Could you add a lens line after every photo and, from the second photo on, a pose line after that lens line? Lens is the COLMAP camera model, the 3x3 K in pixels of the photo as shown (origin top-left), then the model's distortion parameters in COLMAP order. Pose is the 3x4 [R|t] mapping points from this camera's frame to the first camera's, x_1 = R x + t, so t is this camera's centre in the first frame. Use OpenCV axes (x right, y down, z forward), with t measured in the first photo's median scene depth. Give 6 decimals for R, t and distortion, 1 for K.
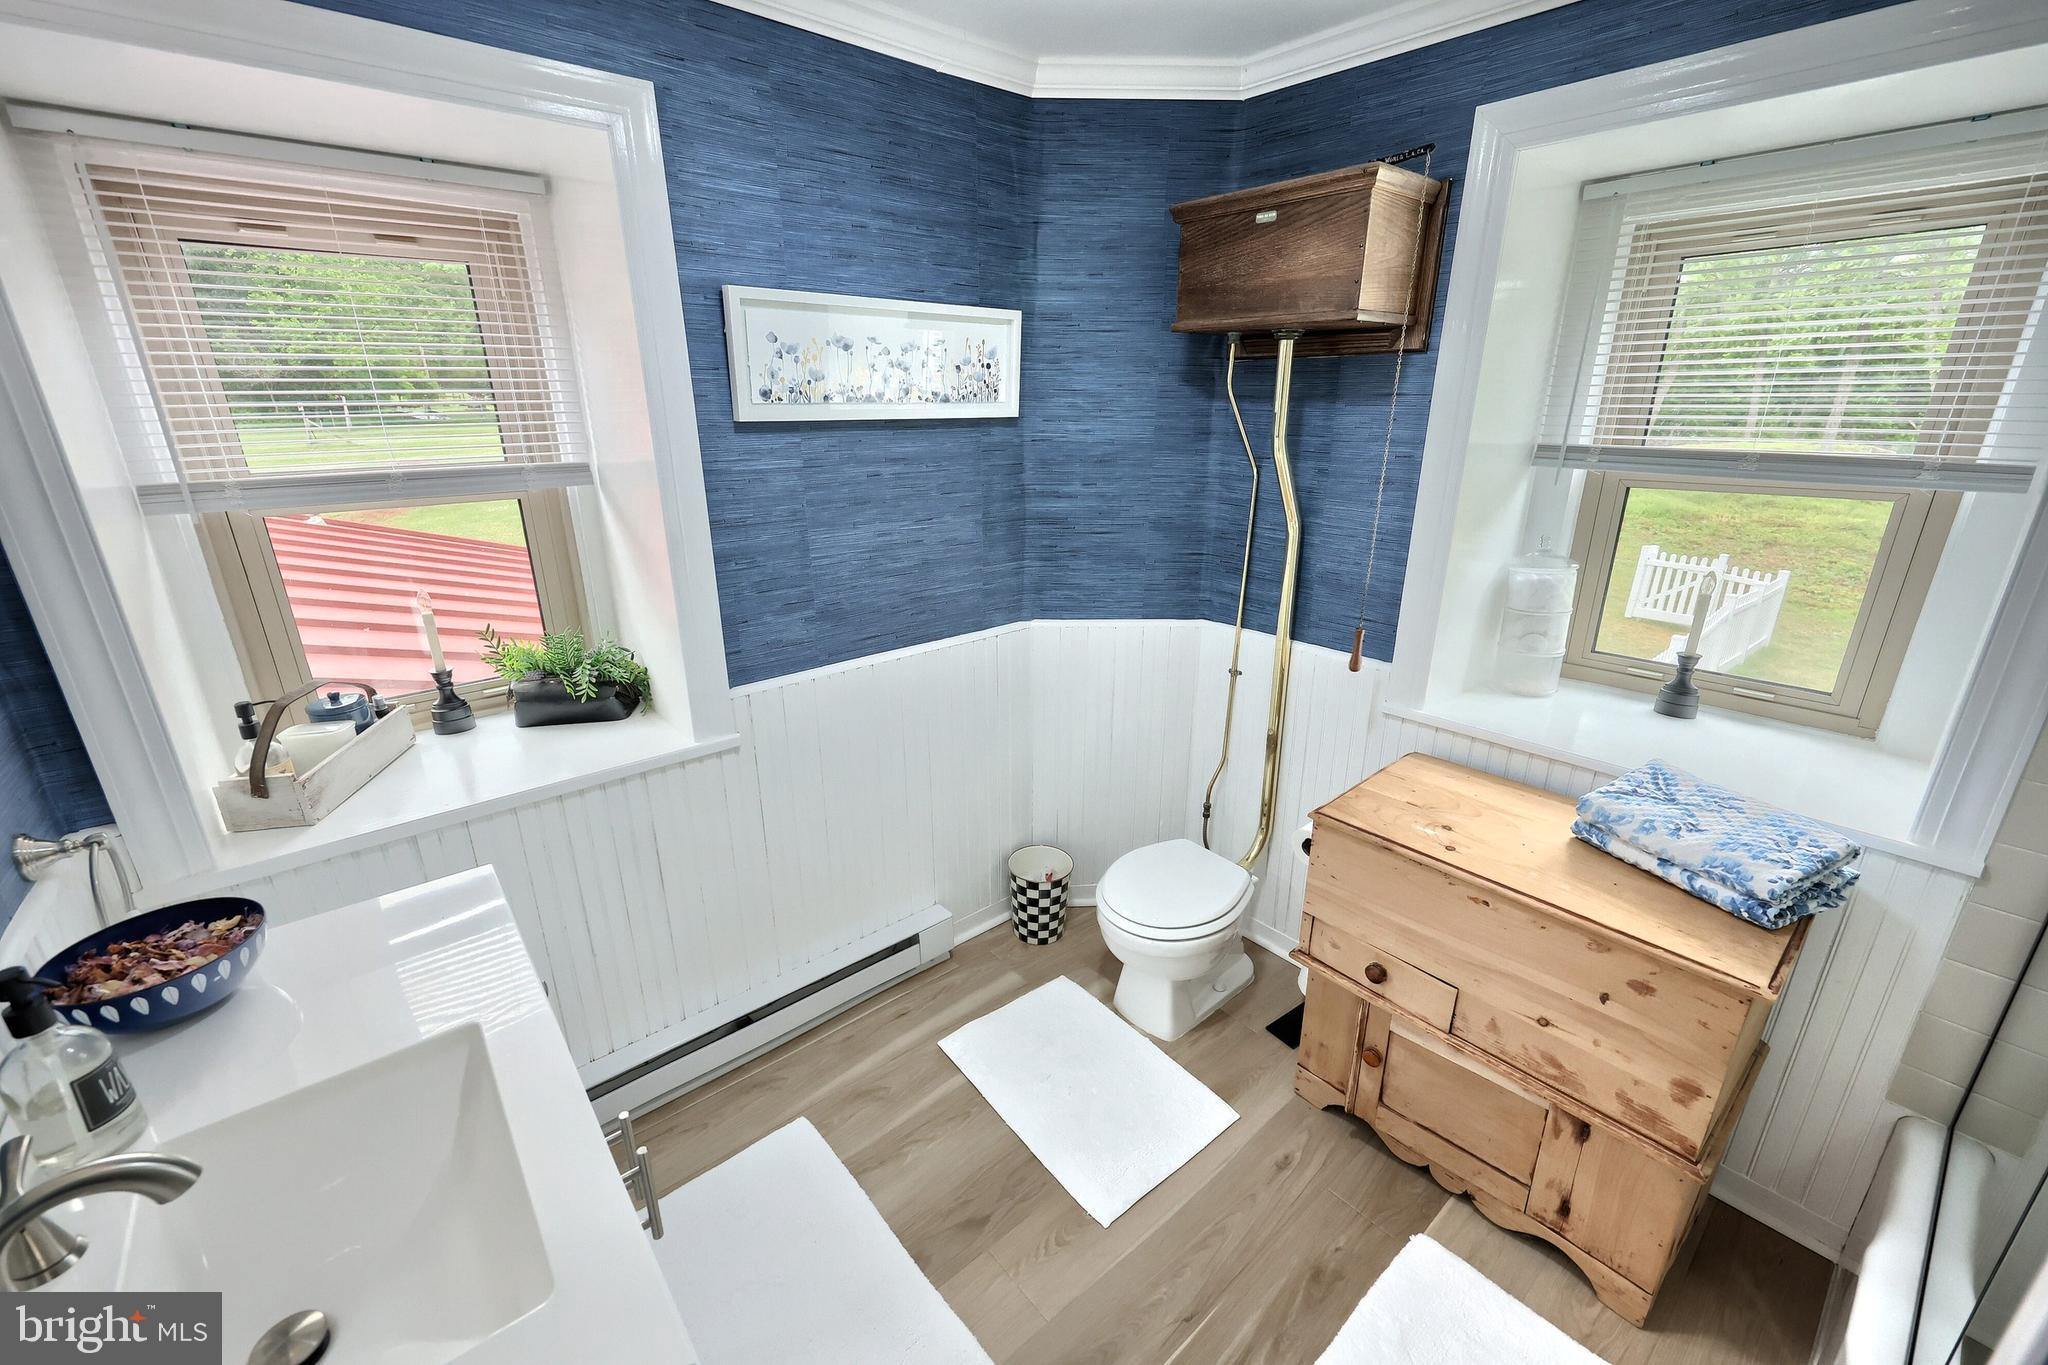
lens RADIAL K [[833.6, 0, 1018.9], [0, 833.6, 684.5], [0, 0, 1]] dist [-0.004180, 0.000175]
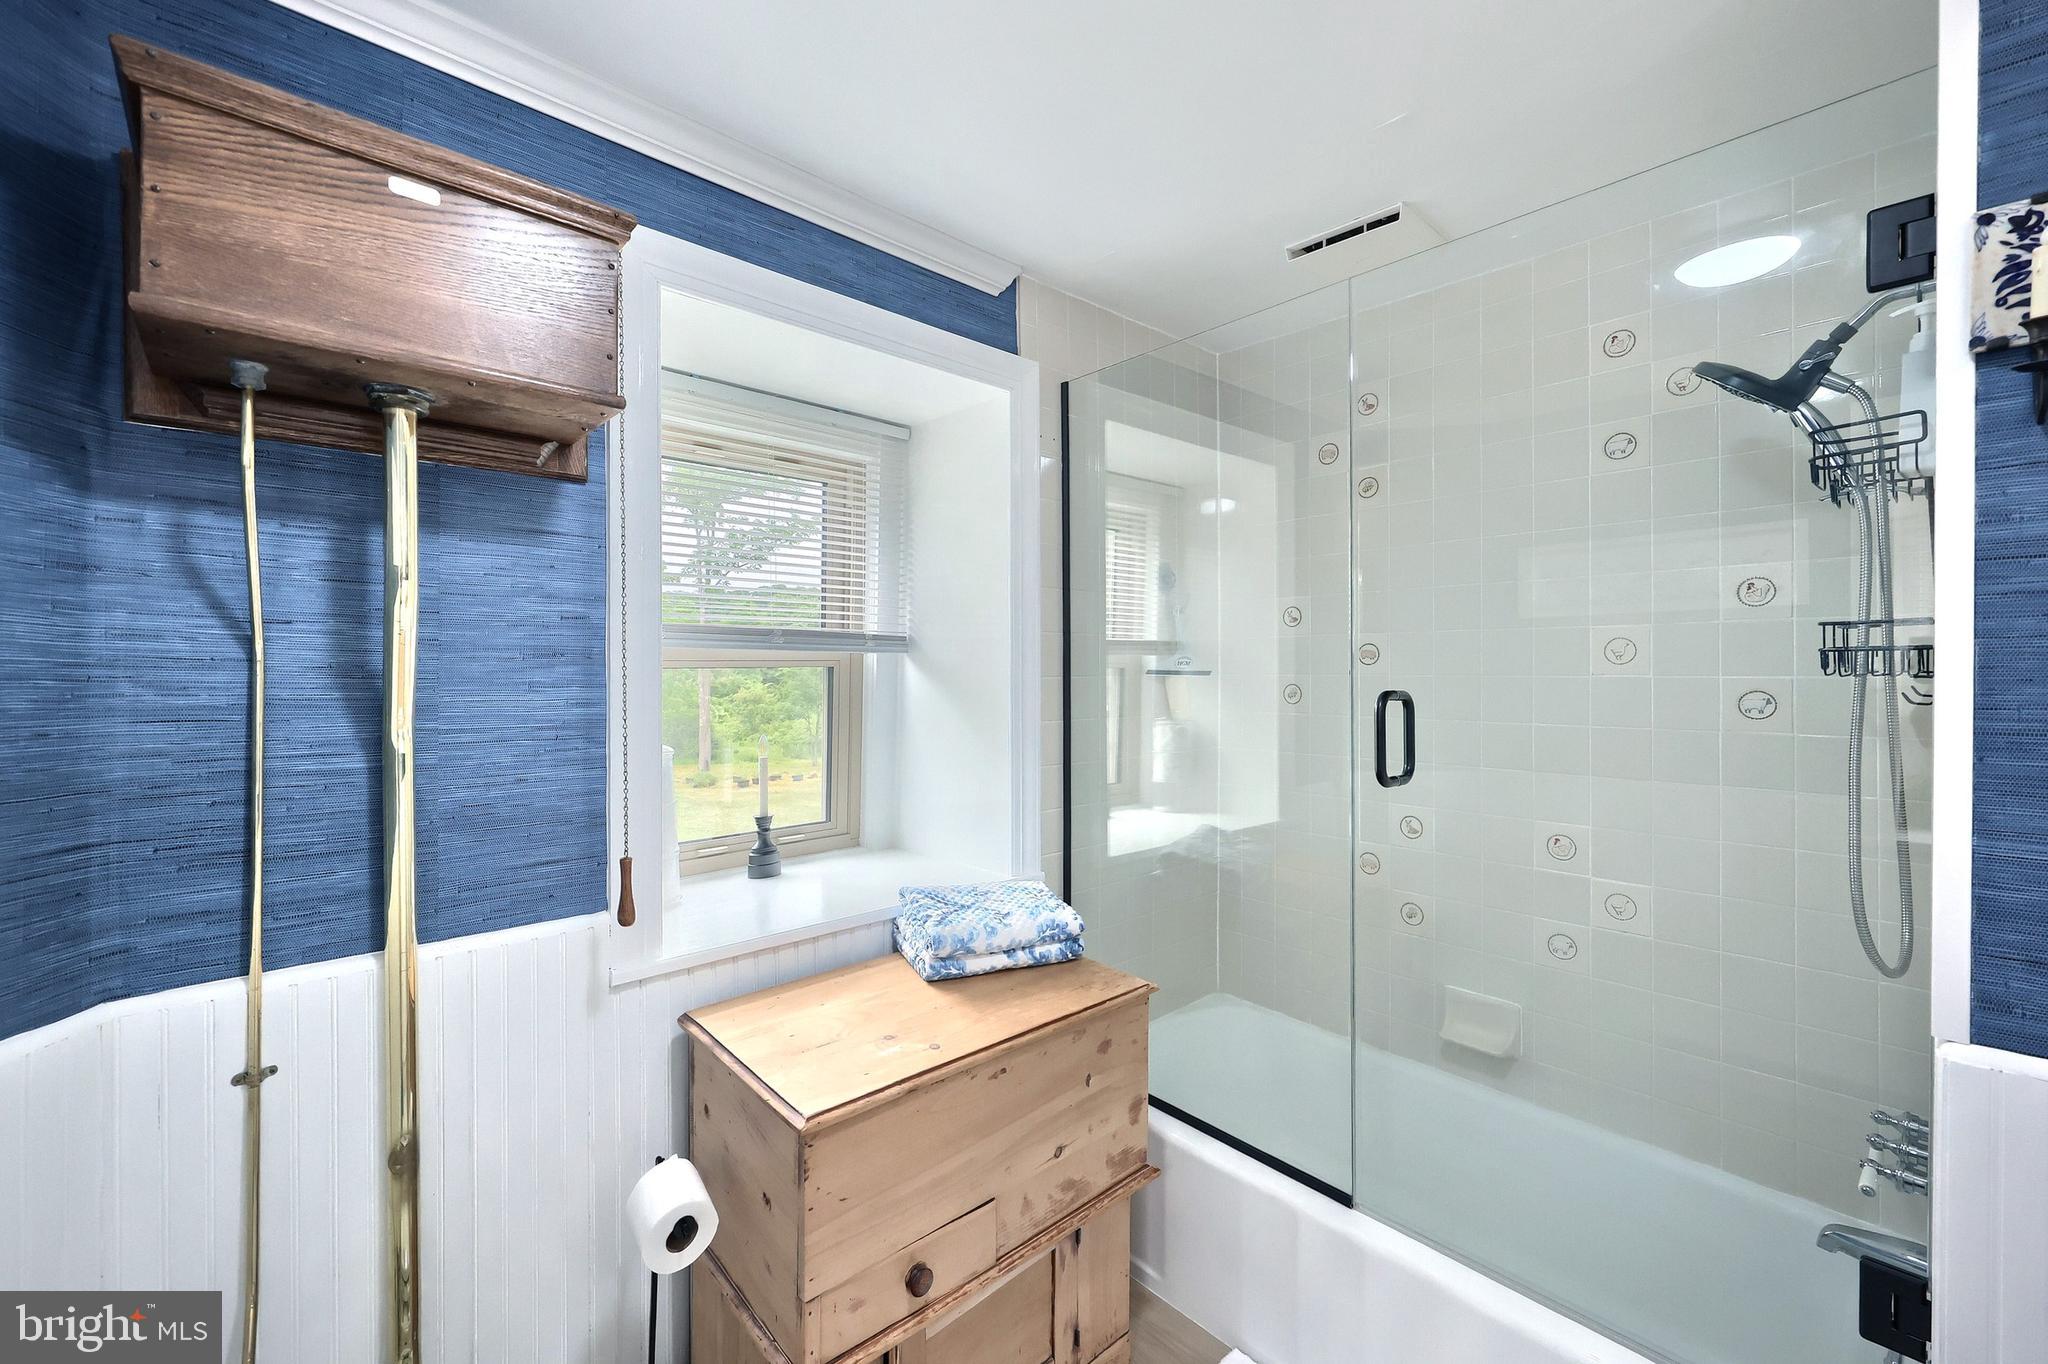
lens RADIAL K [[833.6, 0, 1016.4], [0, 833.6, 670.7], [0, 0, 1]] dist [-0.004180, 0.000175]
pose [[-0.034469, 0.006412, 0.999385, -0.309029], [0.328437, 0.944511, 0.005268, -0.131694], [-0.943897, 0.328417, -0.034663, 0.809577]]
